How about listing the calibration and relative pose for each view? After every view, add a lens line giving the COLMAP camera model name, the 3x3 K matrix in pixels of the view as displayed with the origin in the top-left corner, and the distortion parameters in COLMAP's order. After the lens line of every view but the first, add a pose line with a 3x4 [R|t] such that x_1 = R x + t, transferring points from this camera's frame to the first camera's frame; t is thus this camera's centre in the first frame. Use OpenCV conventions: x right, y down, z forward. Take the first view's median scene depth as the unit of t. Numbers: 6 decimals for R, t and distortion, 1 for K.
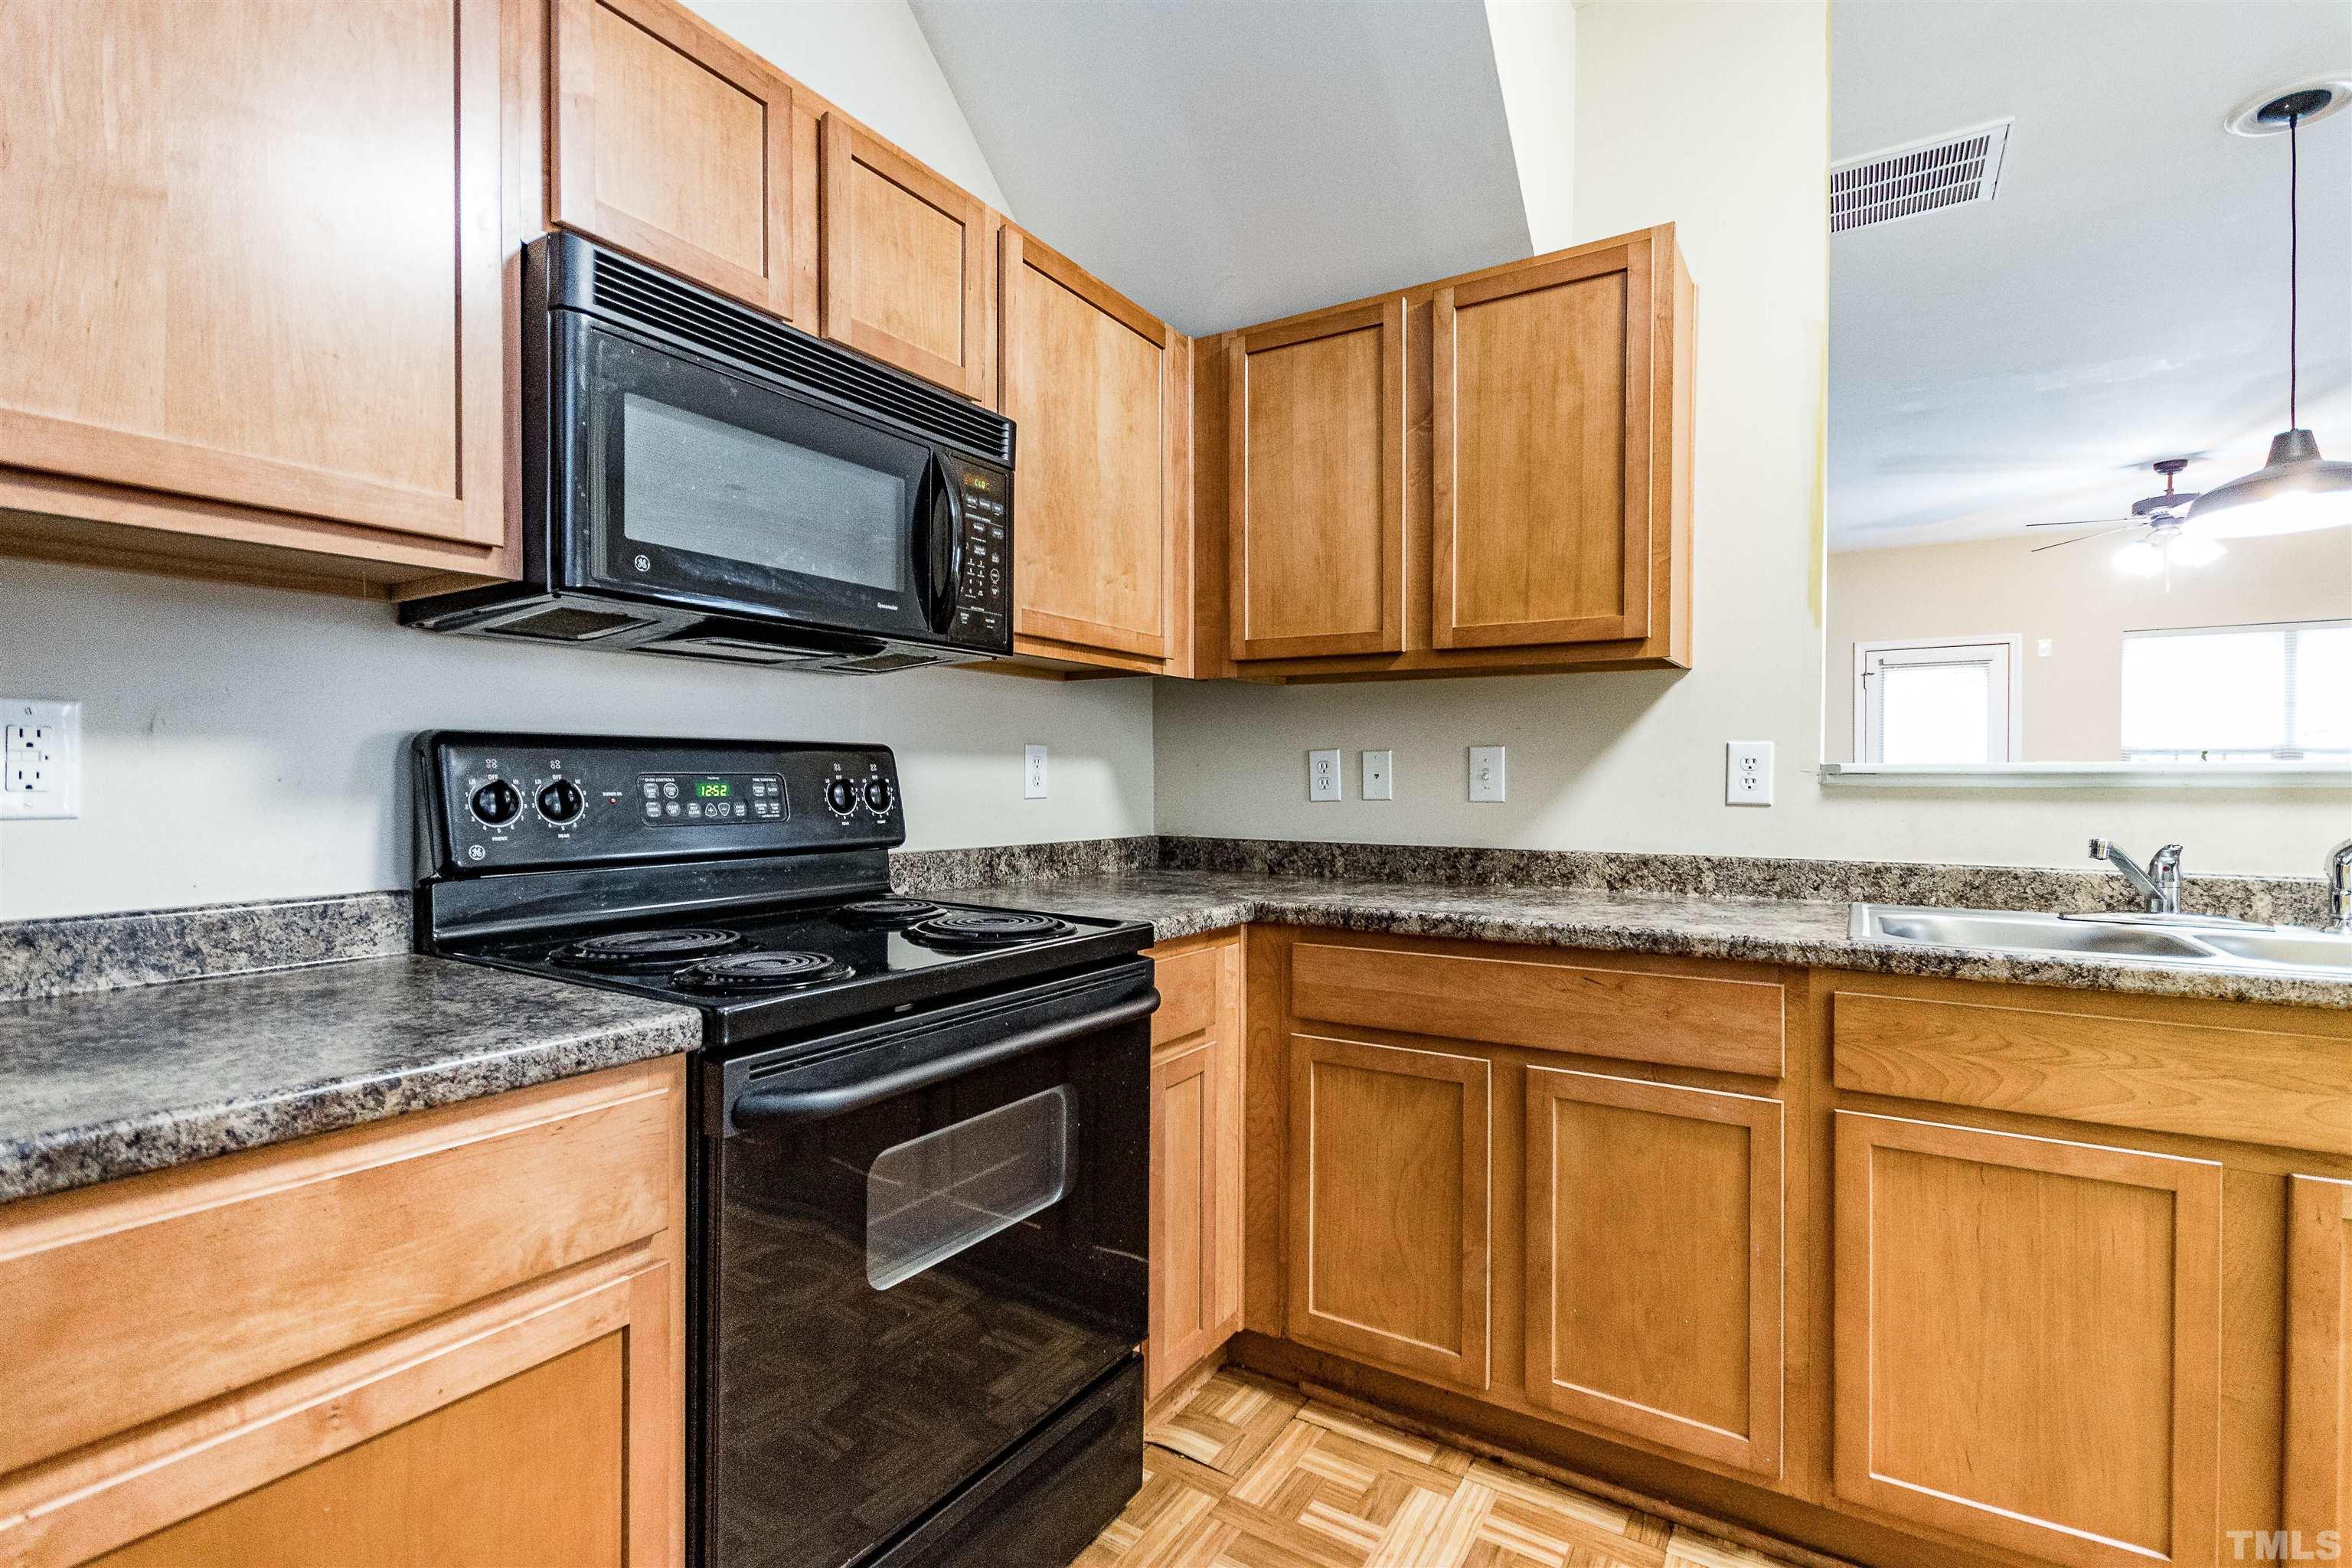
lens RADIAL K [[1078.1, 0, 1179.0], [0, 1078.1, 781.8], [0, 0, 1]] dist [0.000231, -0.001619]
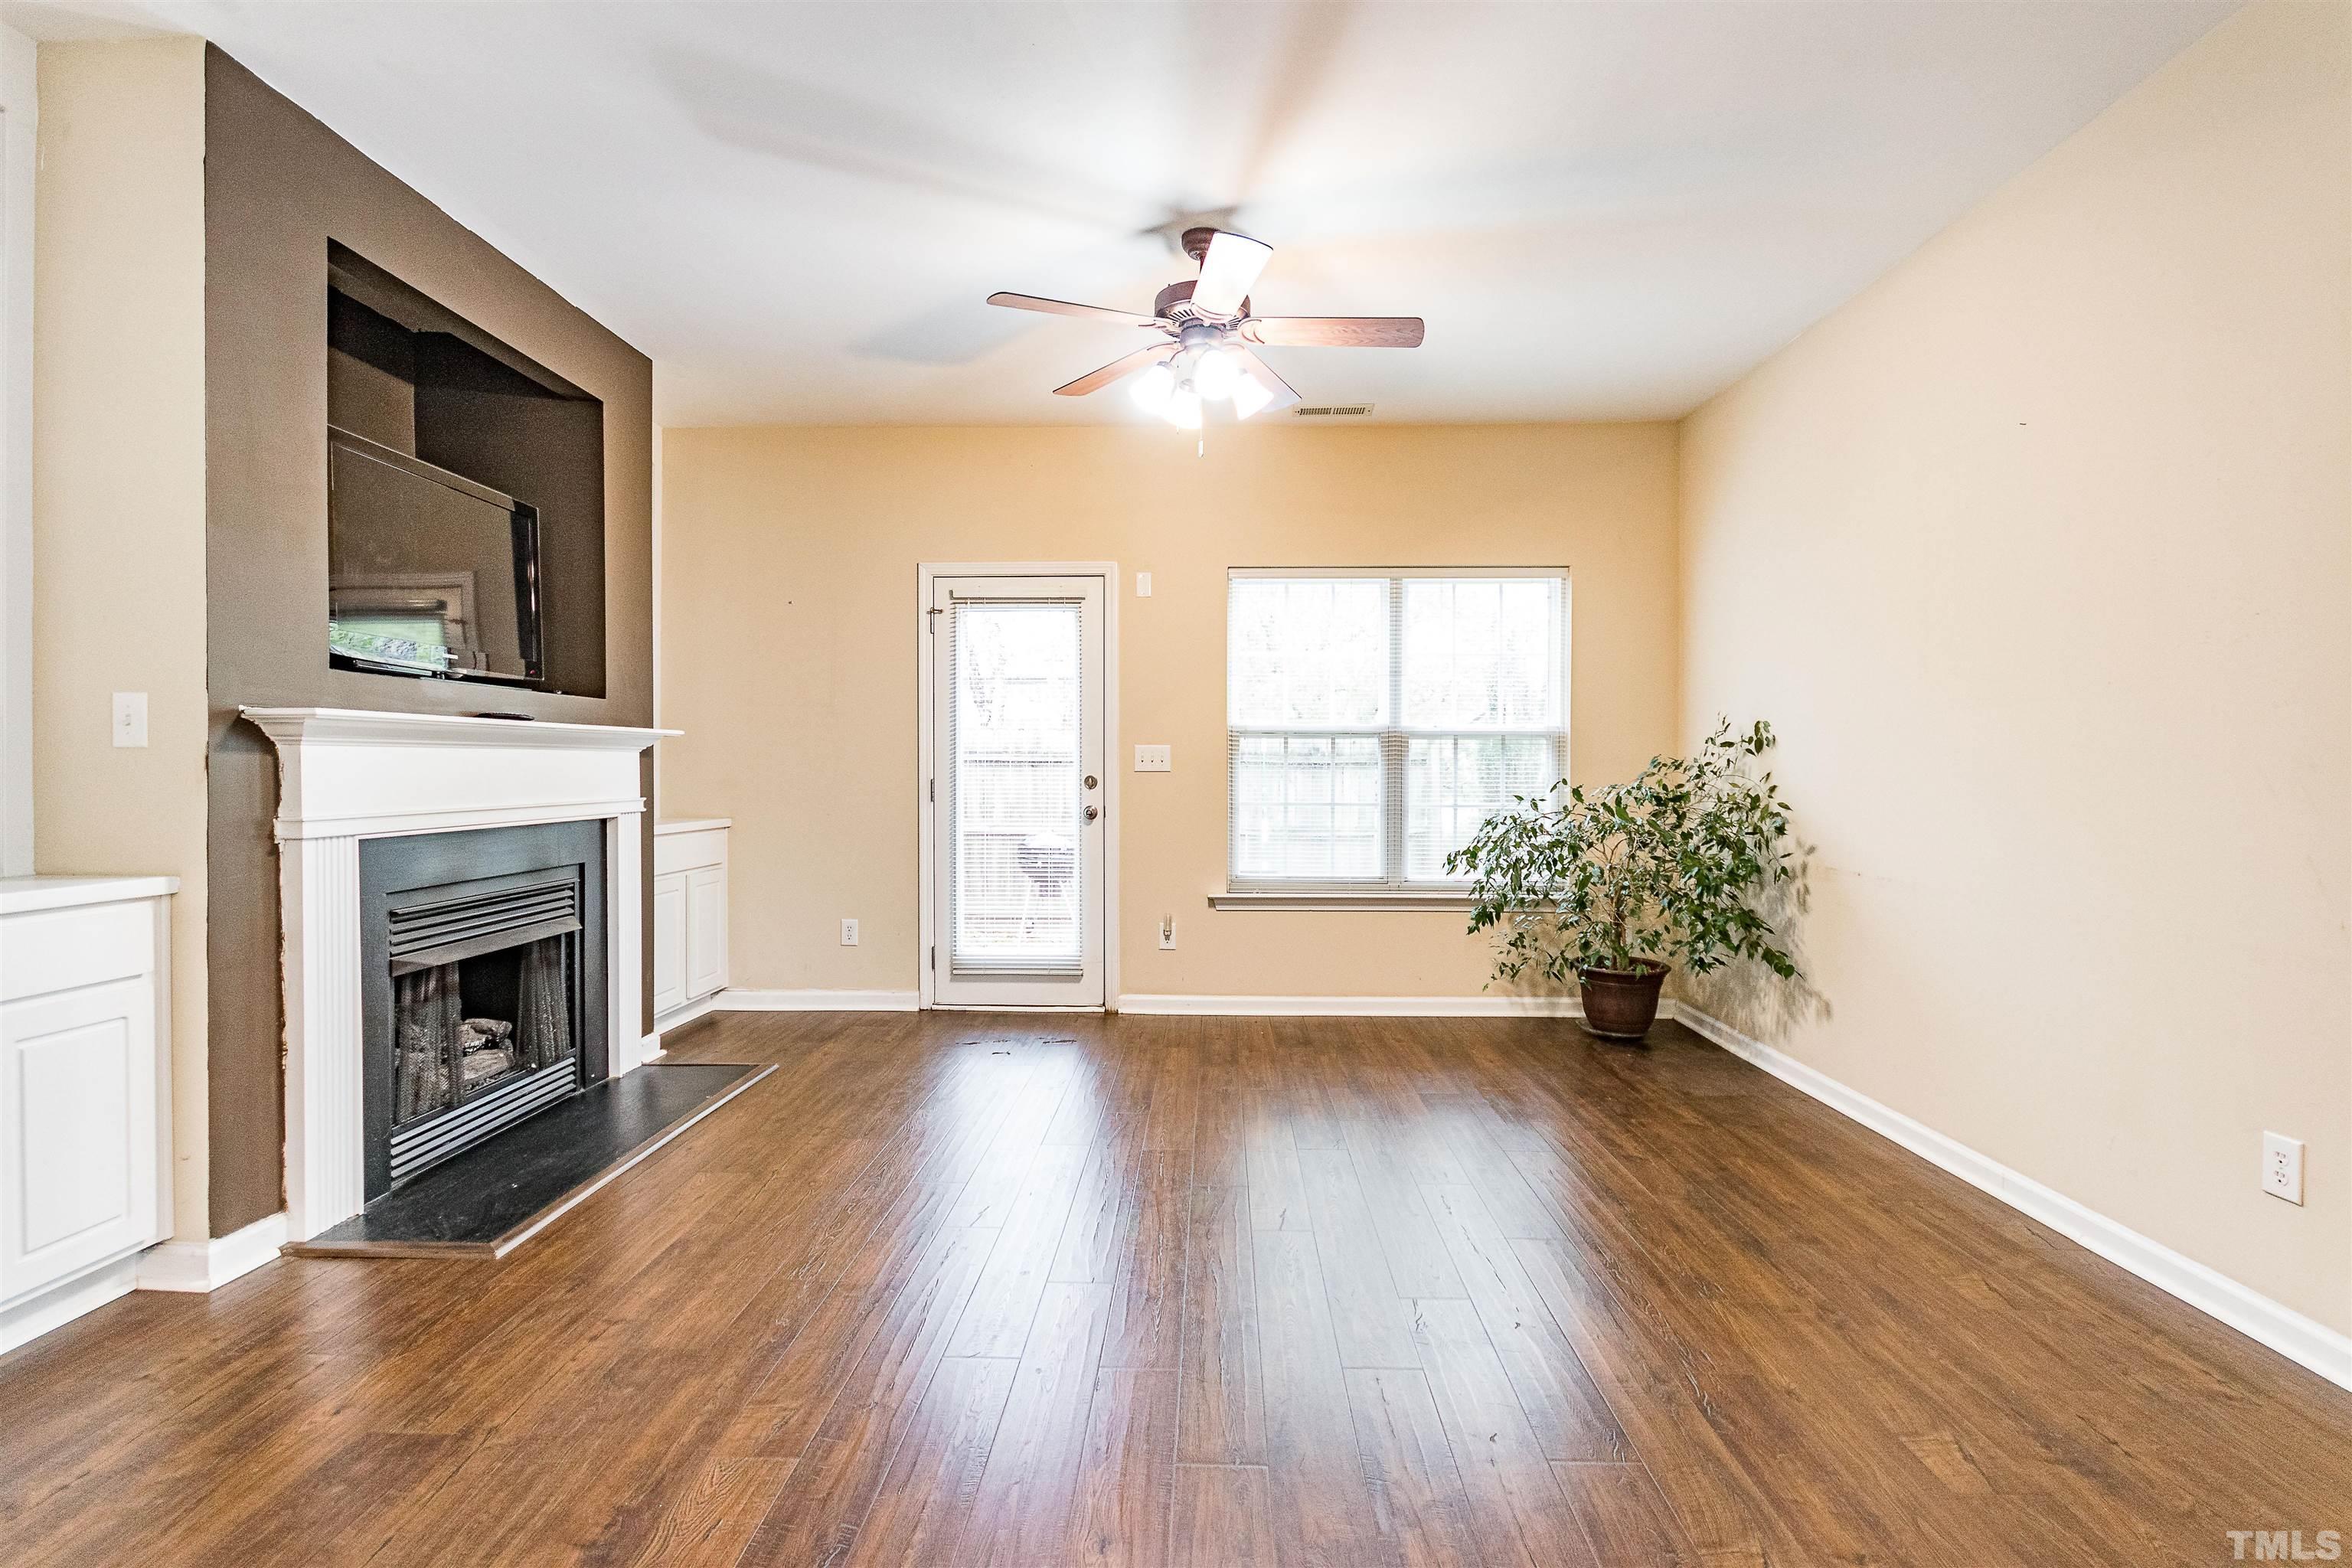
lens RADIAL K [[1078.1, 0, 1181.7], [0, 1078.1, 775.7], [0, 0, 1]] dist [0.000231, -0.001619]
pose [[0.862187, -0.005887, 0.506556, 0.438600], [0.000819, 0.999947, 0.010226, -0.005047], [-0.506589, -0.008402, 0.862147, 0.352200]]
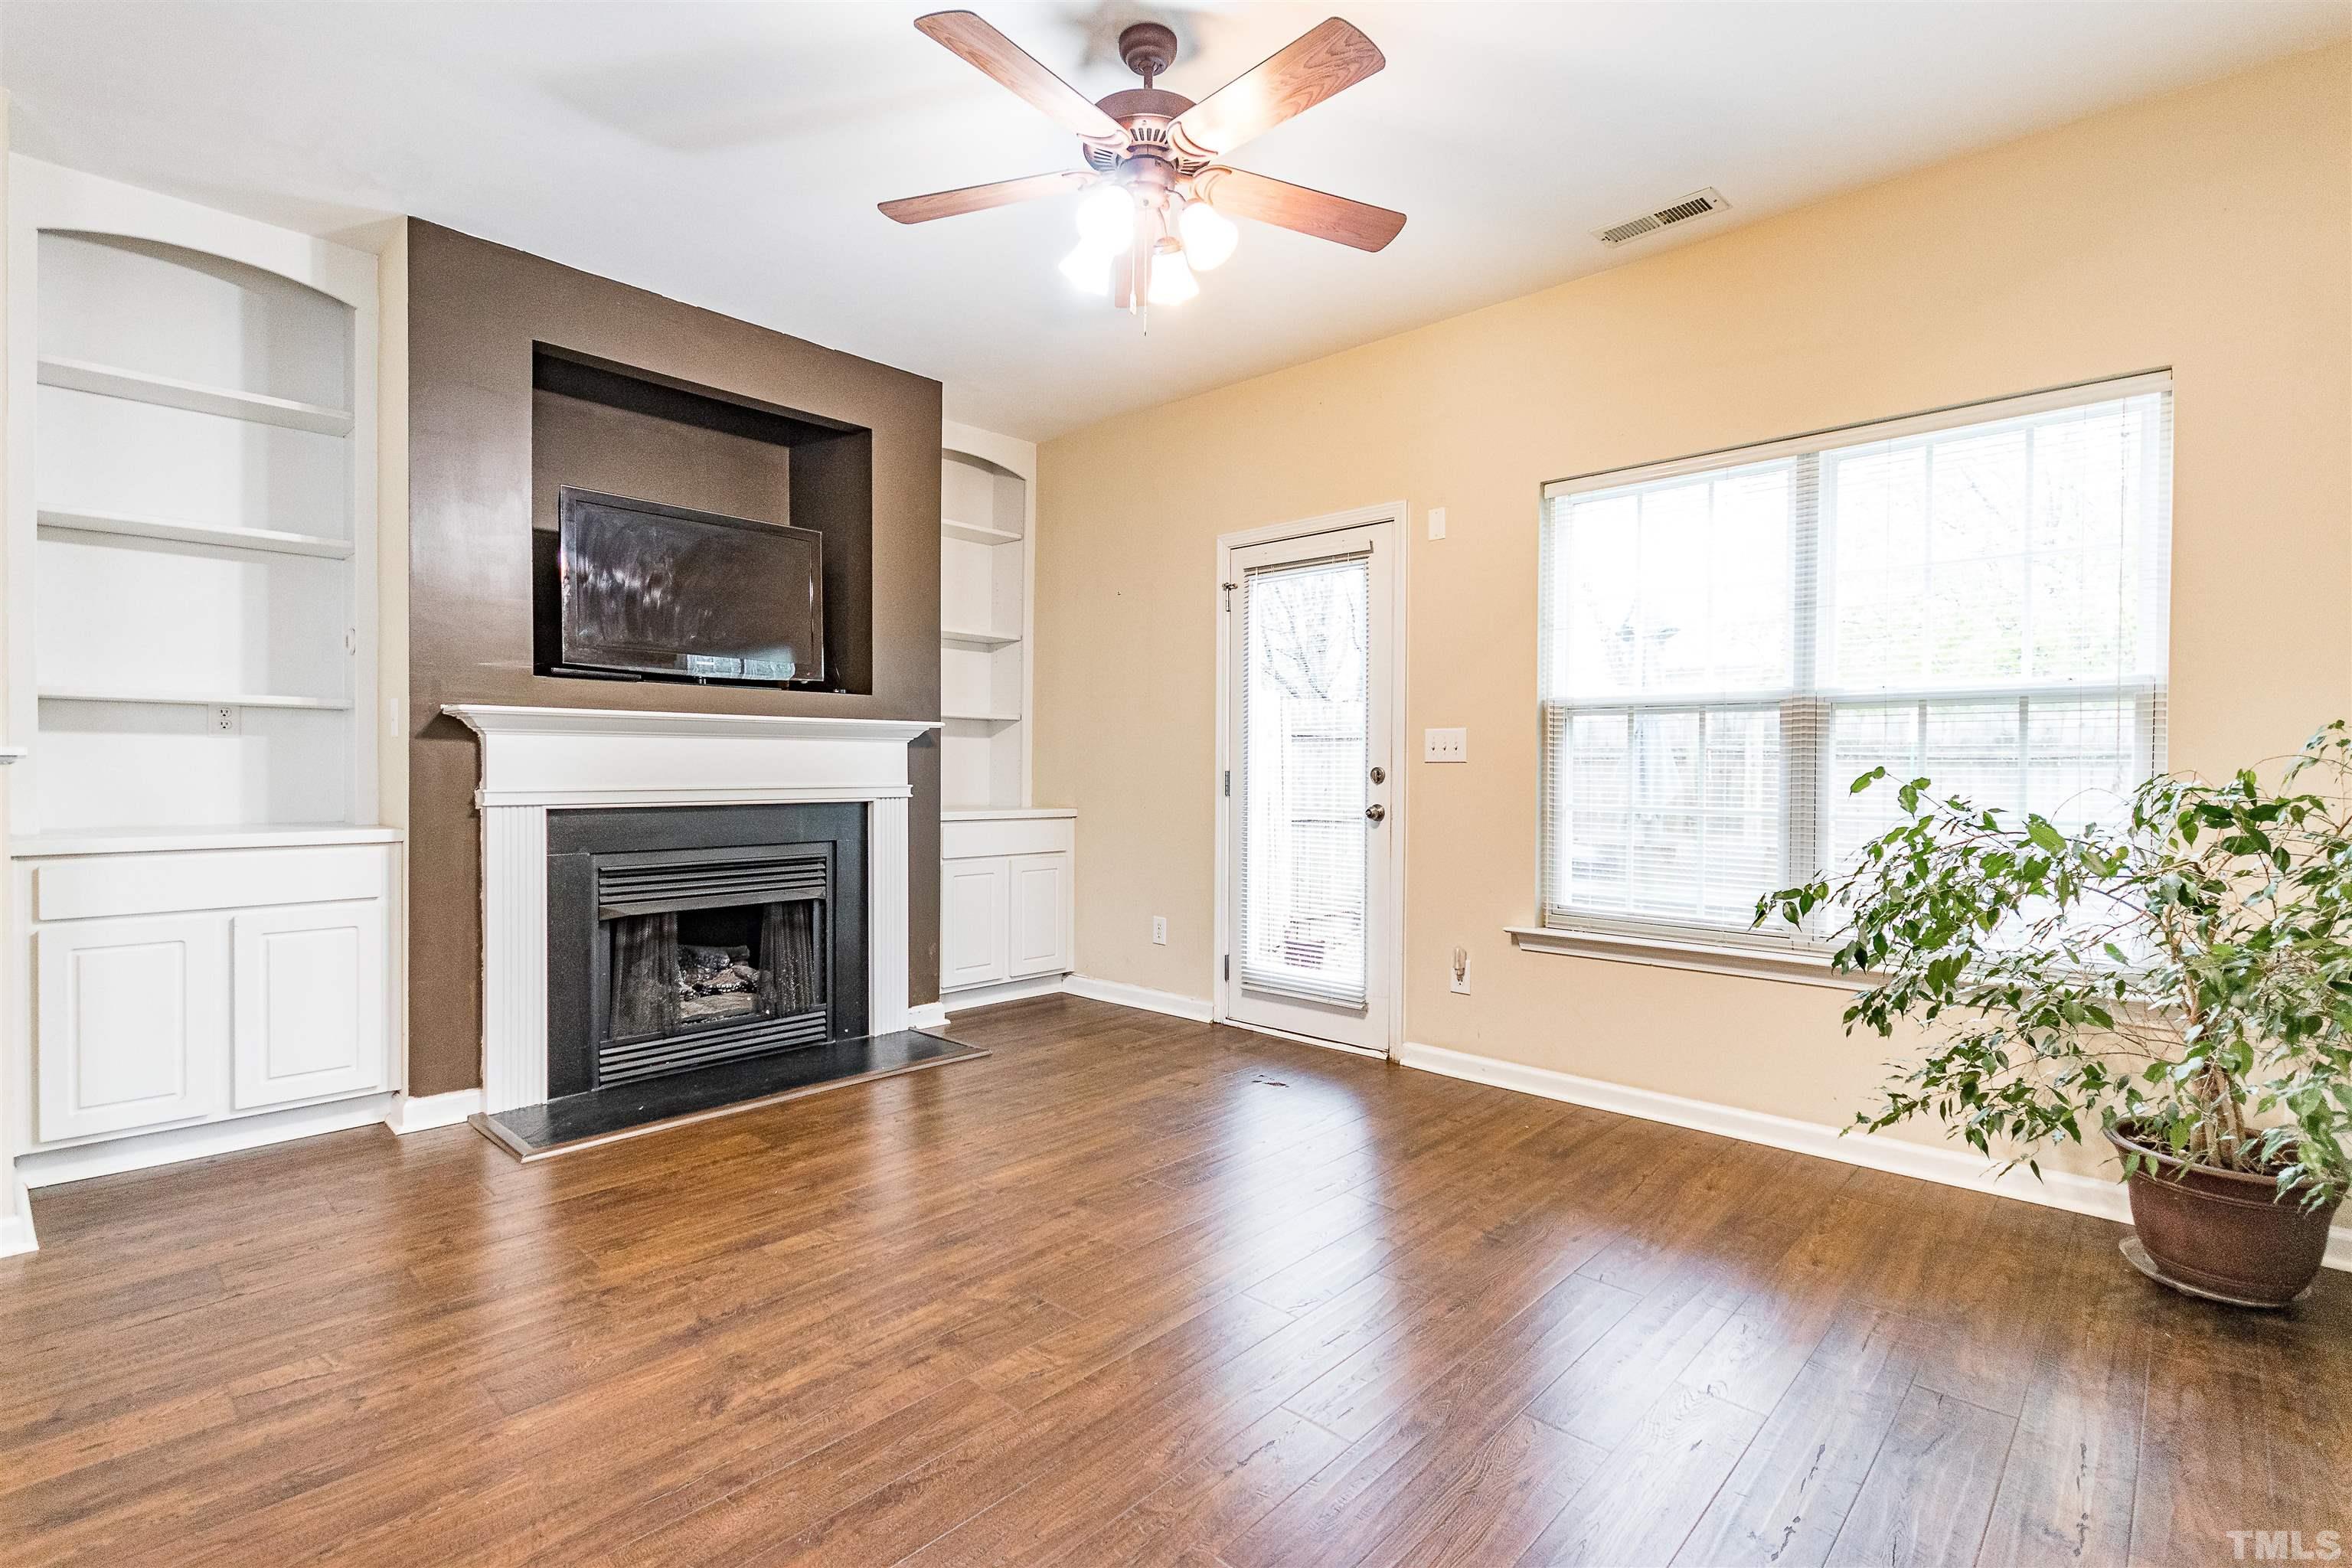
lens RADIAL K [[1078.1, 0, 1183.3], [0, 1078.1, 779.0], [0, 0, 1]] dist [0.000231, -0.001619]
pose [[0.982226, 0.002971, -0.187680, 0.738661], [-0.001070, 0.999947, 0.010233, 0.002172], [0.187701, -0.009850, 0.982177, 0.403820]]
